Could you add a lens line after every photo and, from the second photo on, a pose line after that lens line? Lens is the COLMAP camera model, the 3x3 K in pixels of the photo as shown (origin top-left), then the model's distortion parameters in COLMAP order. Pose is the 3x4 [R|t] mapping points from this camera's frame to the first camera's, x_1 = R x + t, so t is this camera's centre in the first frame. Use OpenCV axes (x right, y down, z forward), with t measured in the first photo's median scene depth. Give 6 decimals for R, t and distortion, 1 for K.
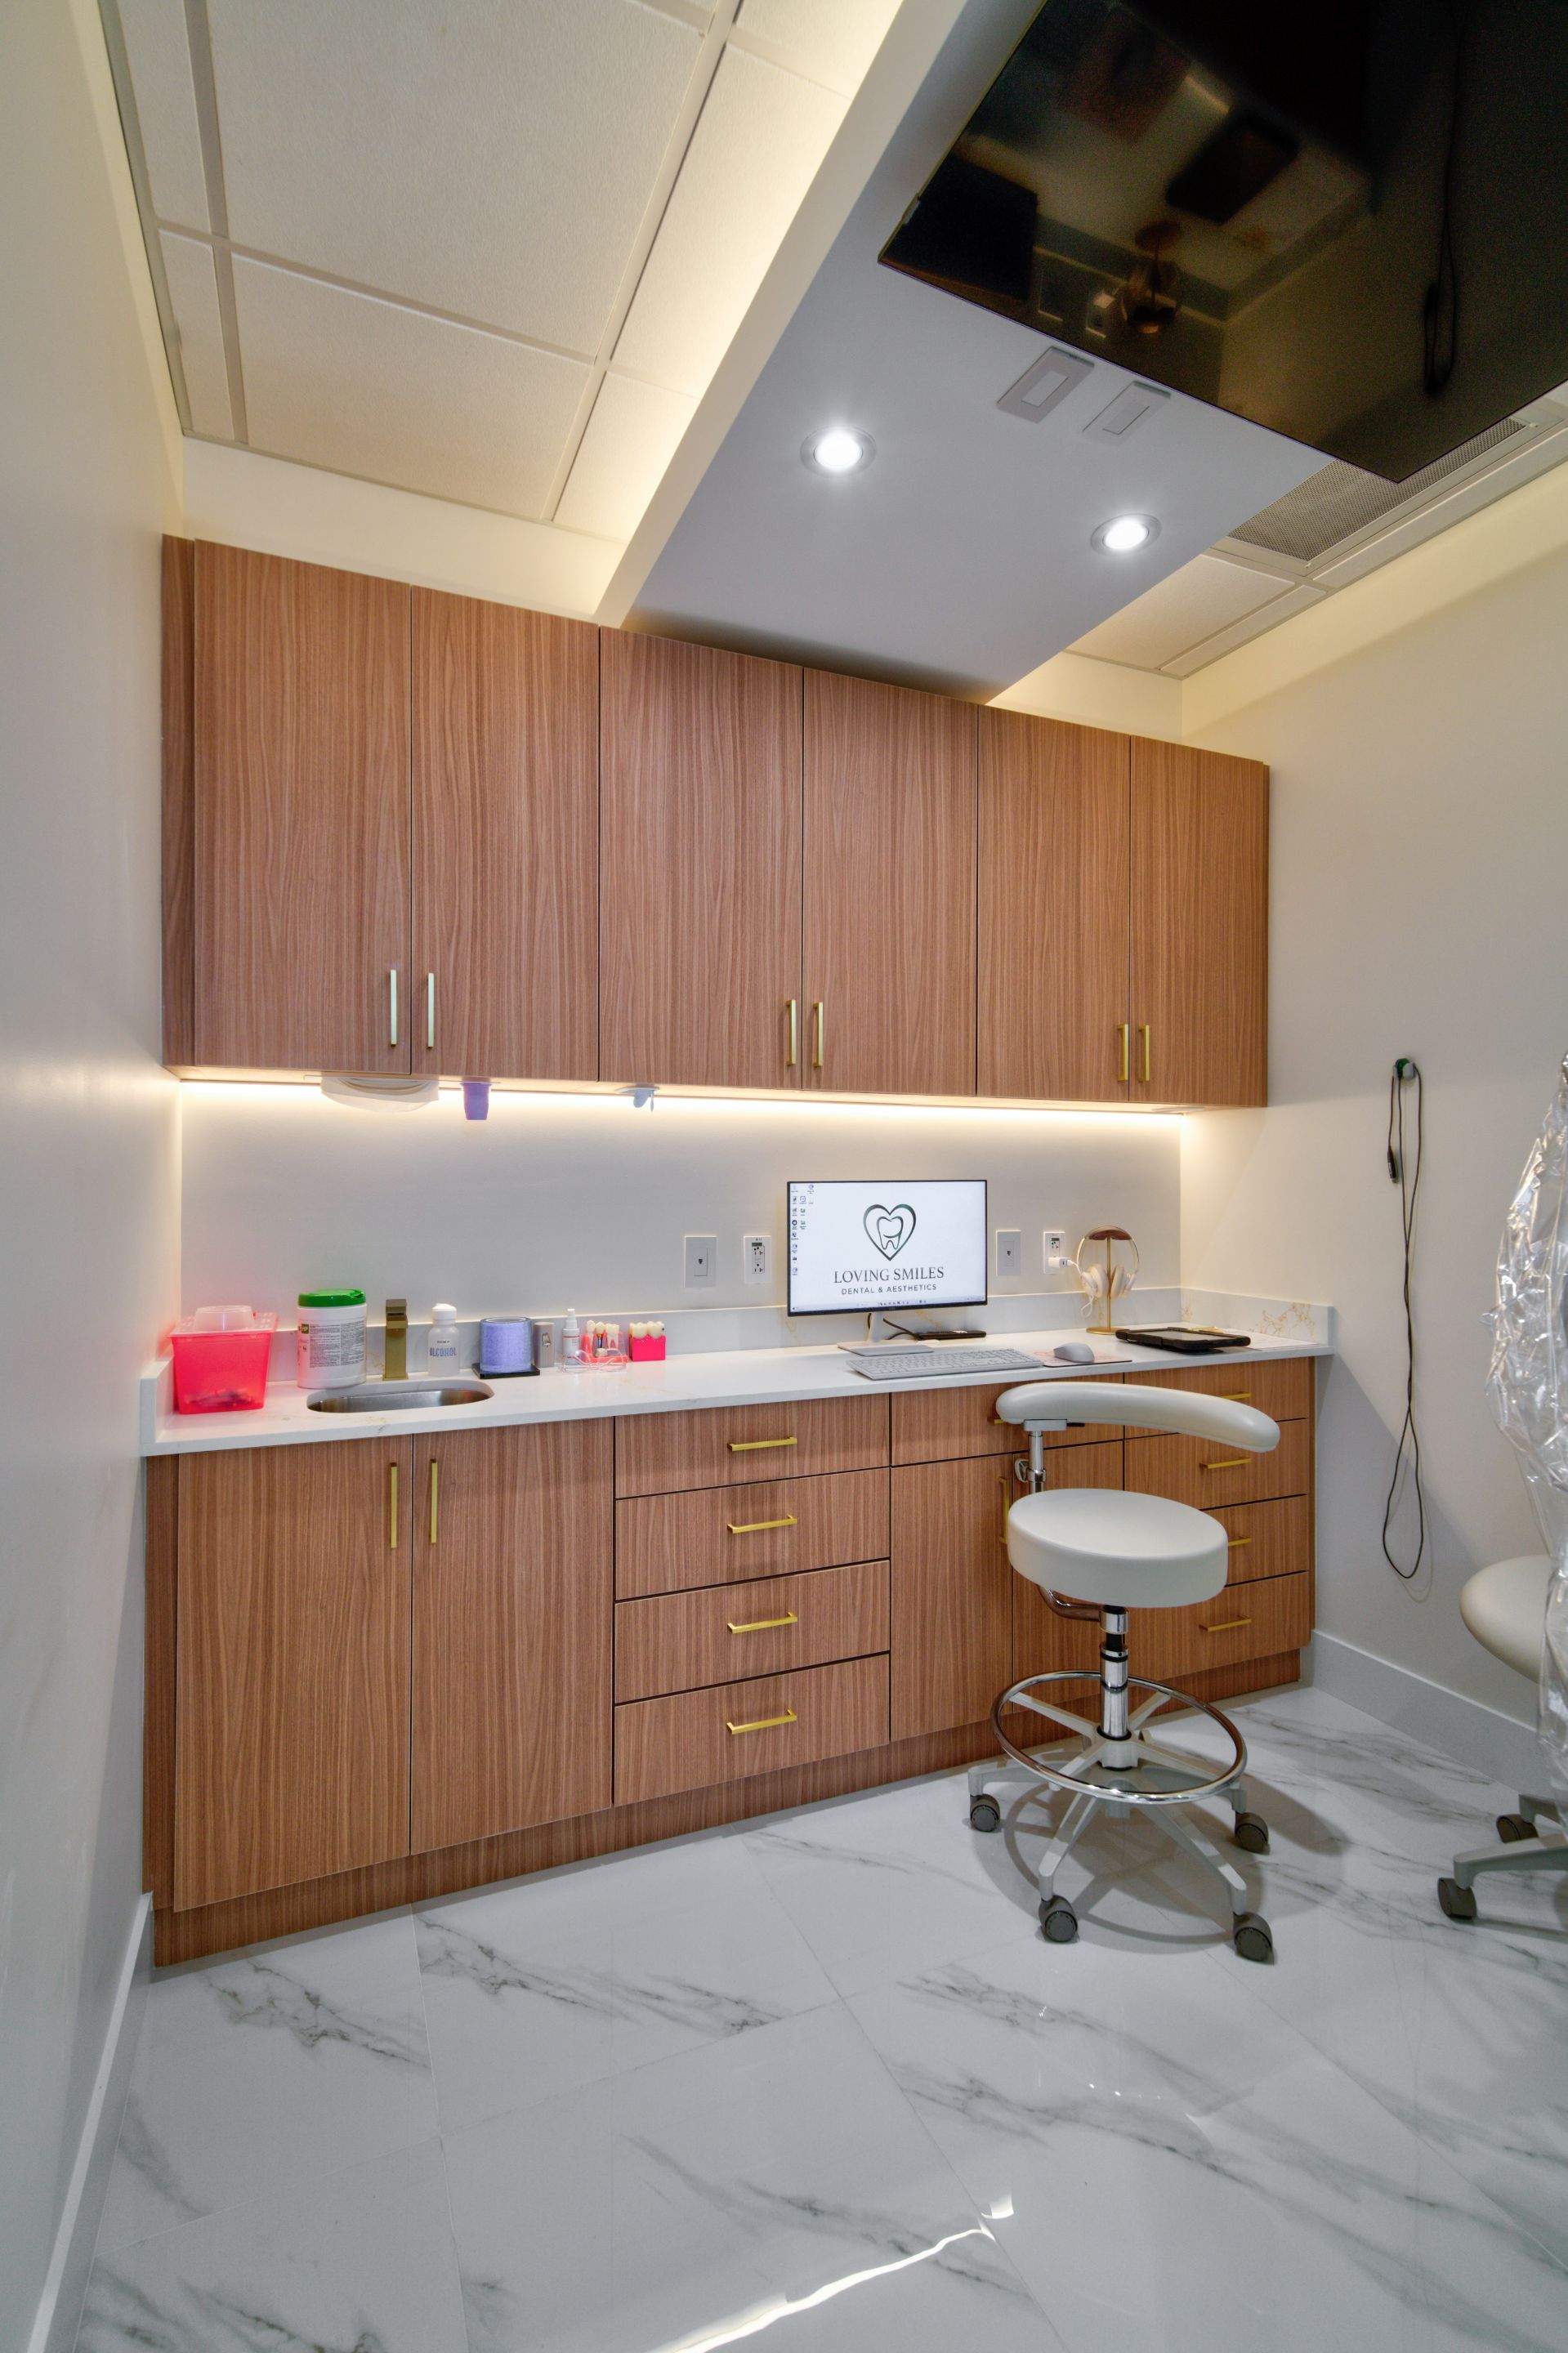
lens RADIAL K [[1069.7, 0, 785.2], [0, 1069.7, 1184.0], [0, 0, 1]] dist [0.007731, 0.000973]
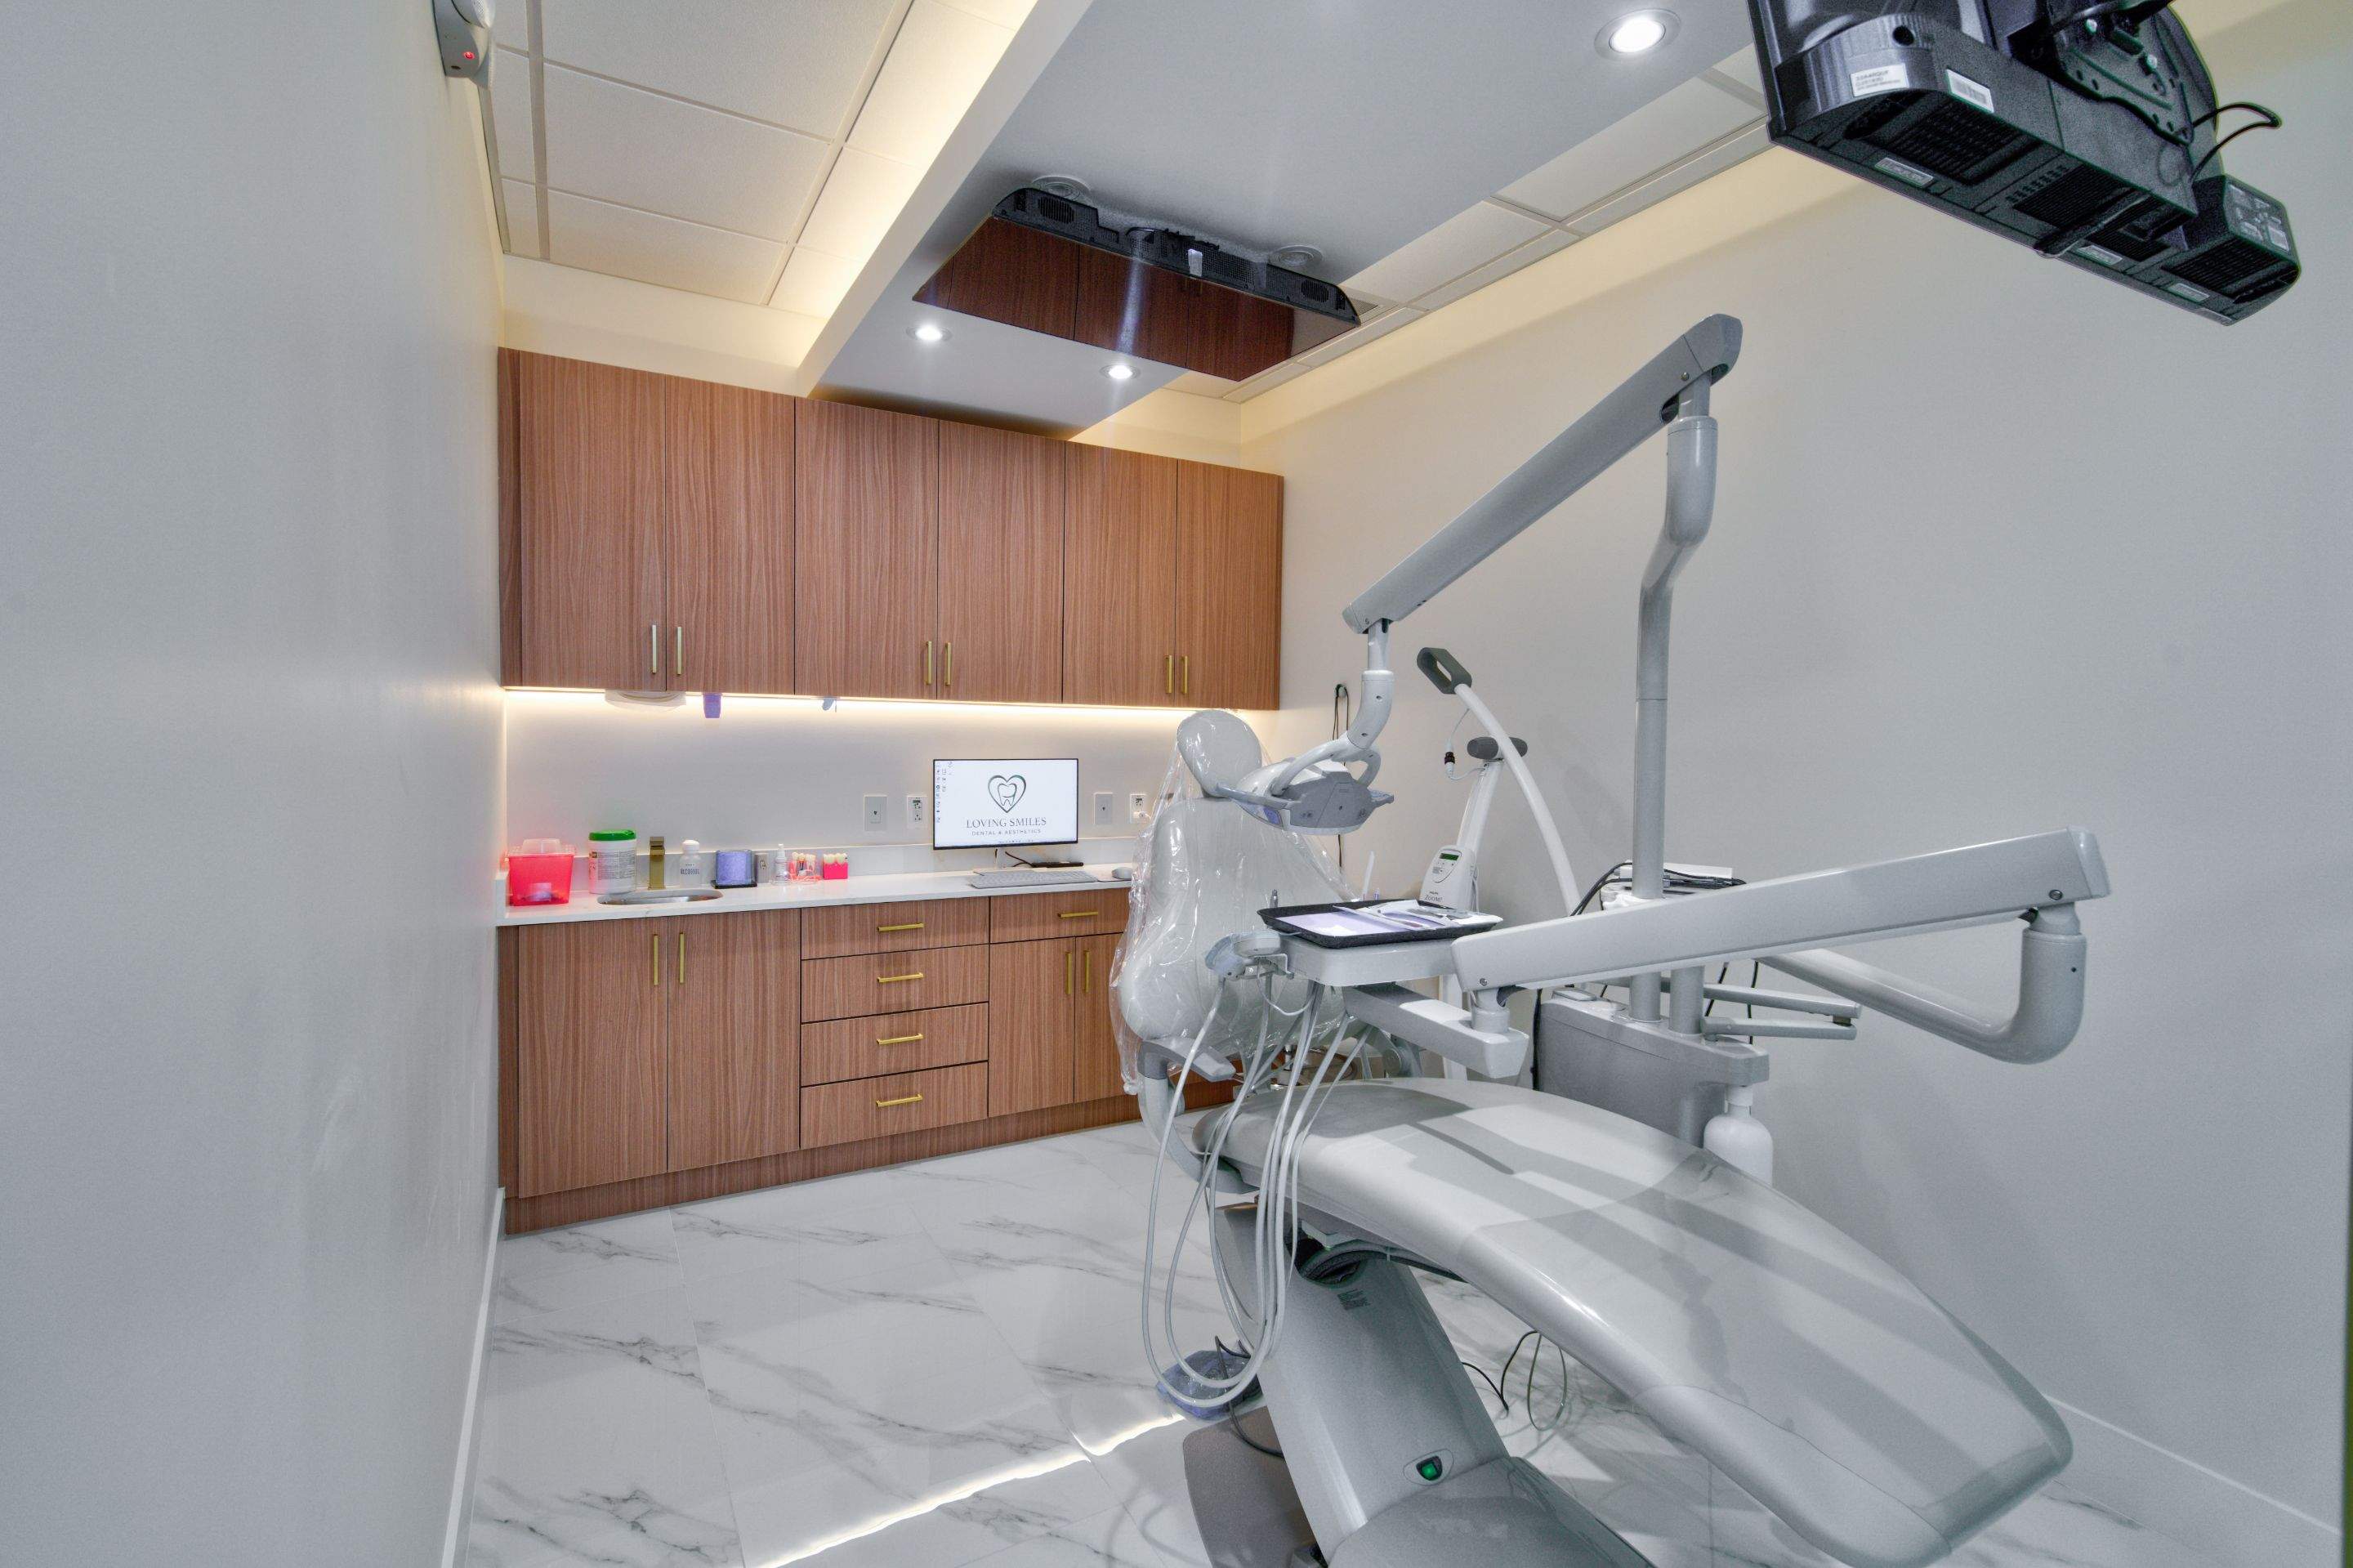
lens RADIAL K [[1069.7, 0, 1187.7], [0, 1069.7, 779.0], [0, 0, 1]] dist [0.007731, 0.000973]
pose [[0.994078, 0.008610, 0.108329, 0.227172], [-0.012408, 0.999330, 0.034441, -0.036022], [-0.107960, -0.035581, 0.993518, -0.610008]]
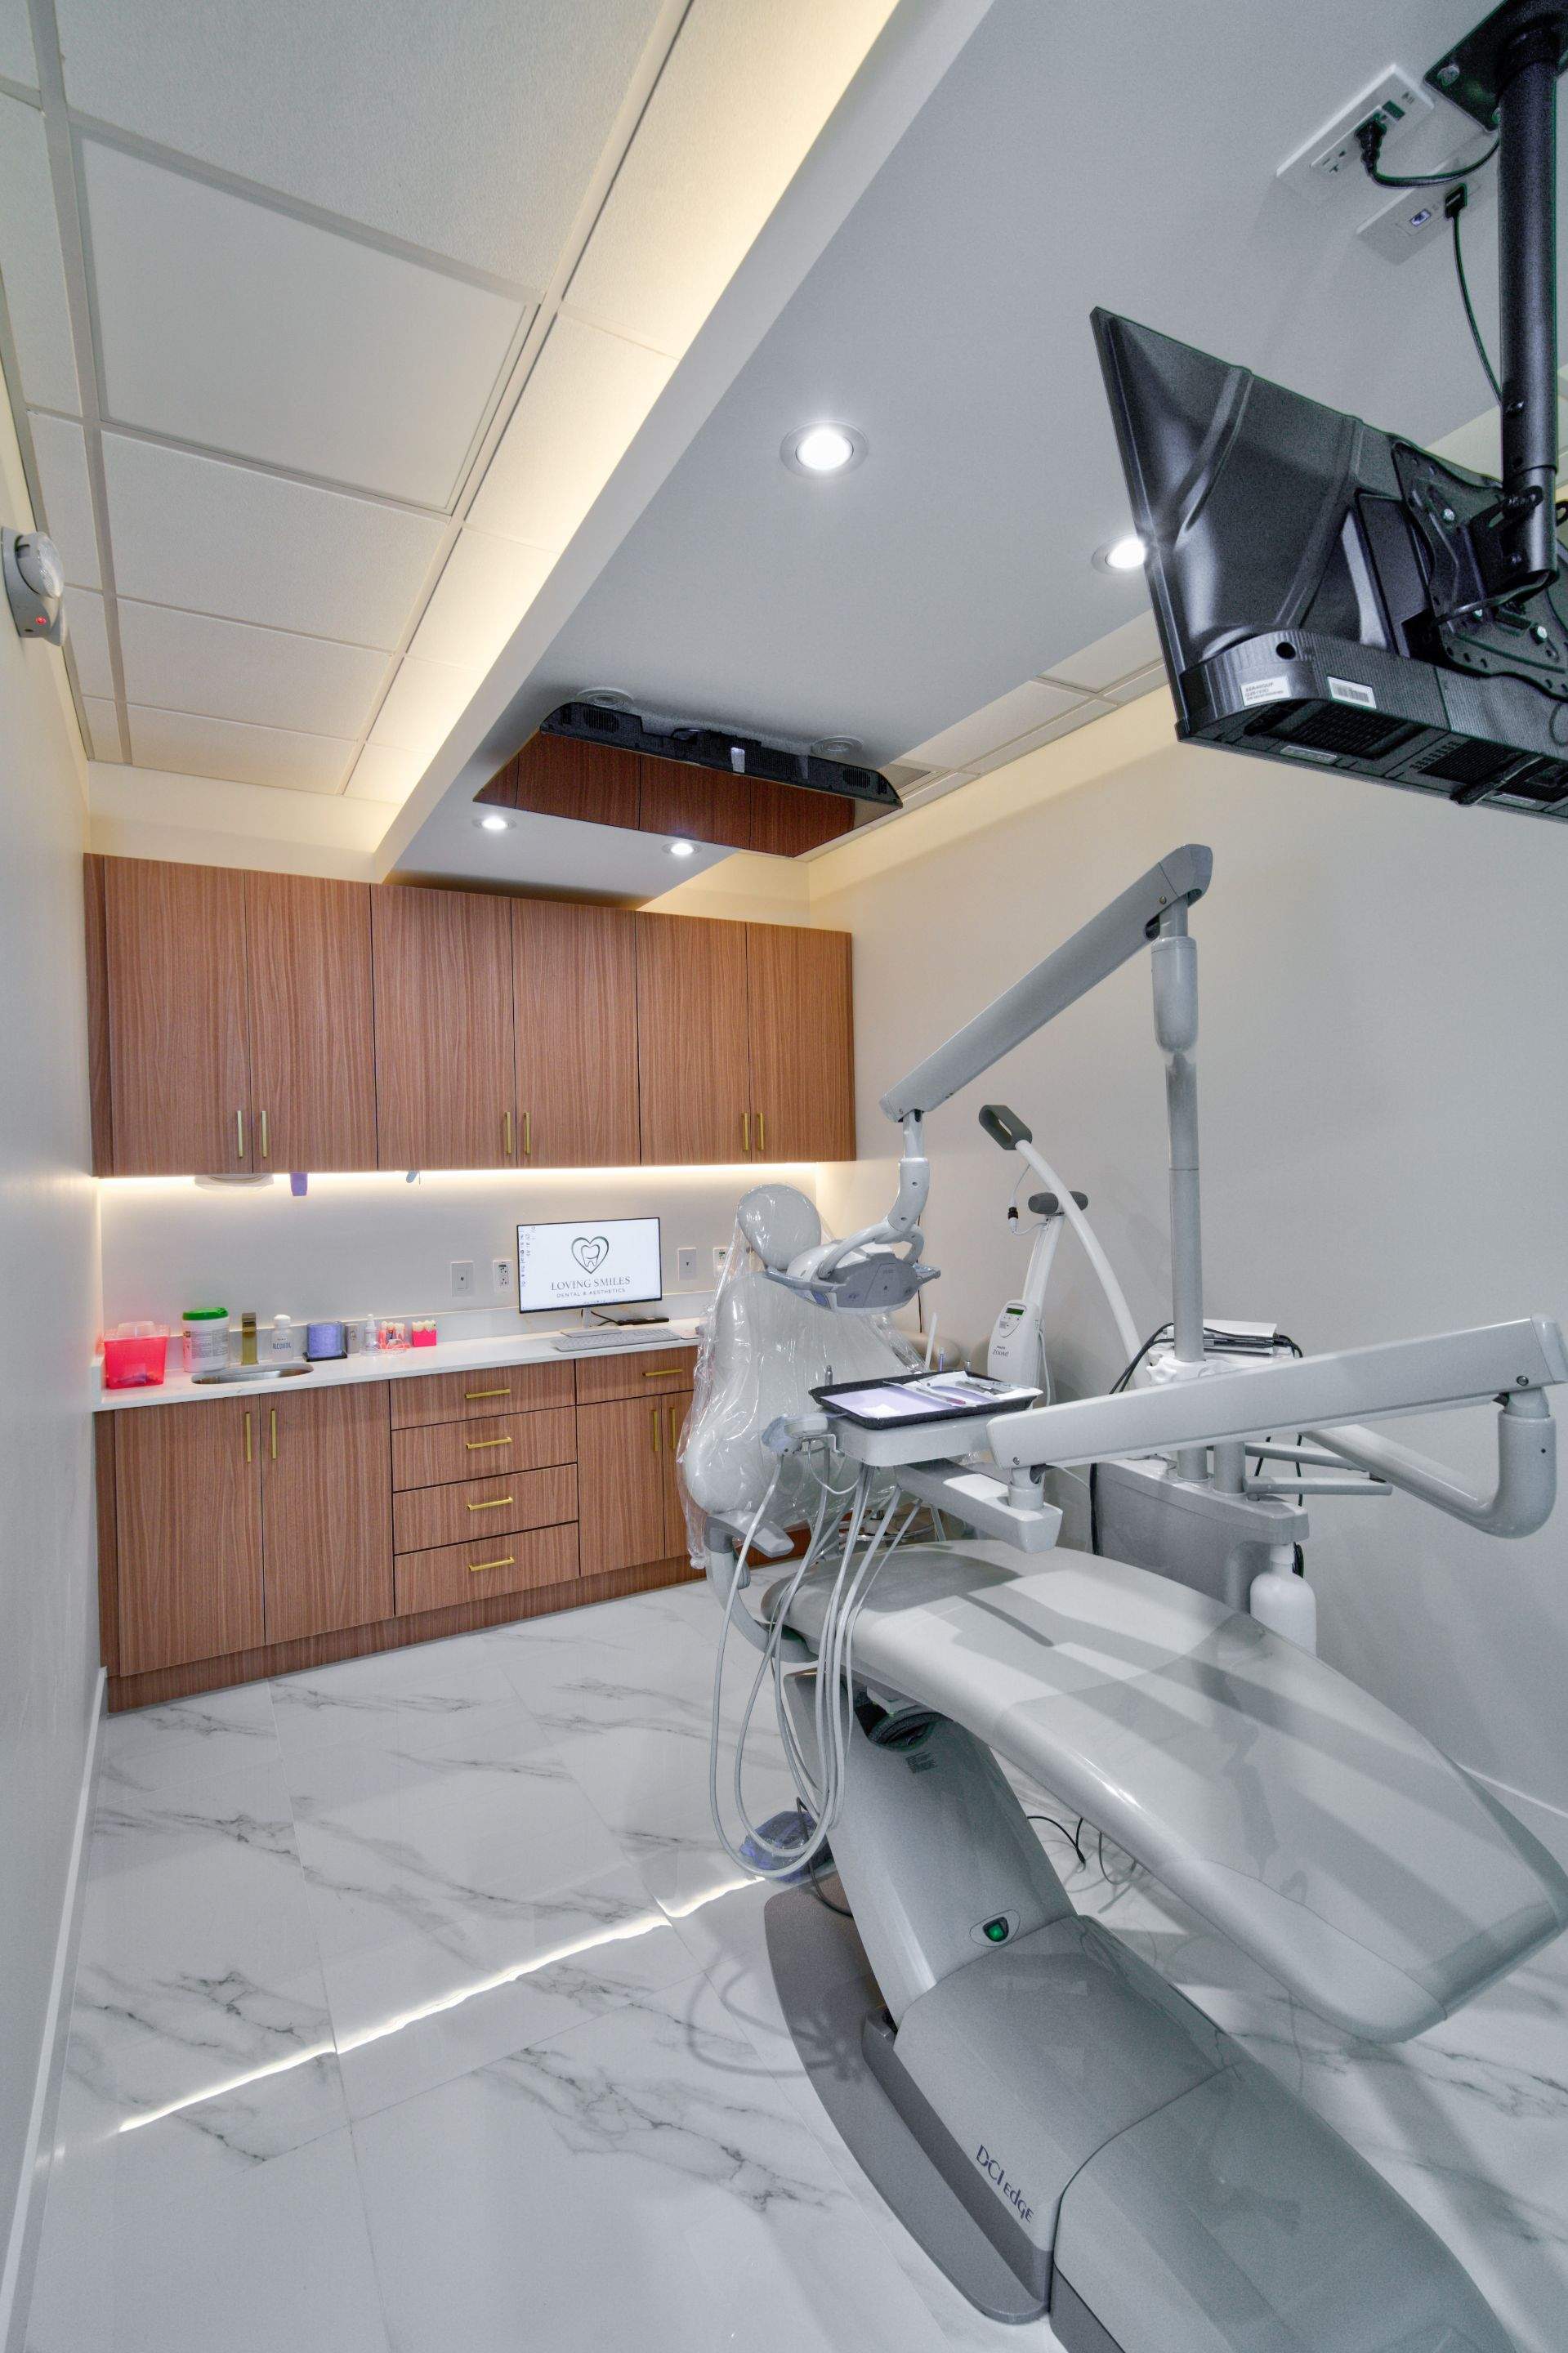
lens RADIAL K [[1069.7, 0, 777.3], [0, 1069.7, 1183.9], [0, 0, 1]] dist [0.007731, 0.000973]
pose [[0.994899, -0.025836, 0.097508, 0.264265], [0.024942, 0.999635, 0.010374, -0.079913], [-0.097740, -0.007889, 0.995181, -0.649664]]
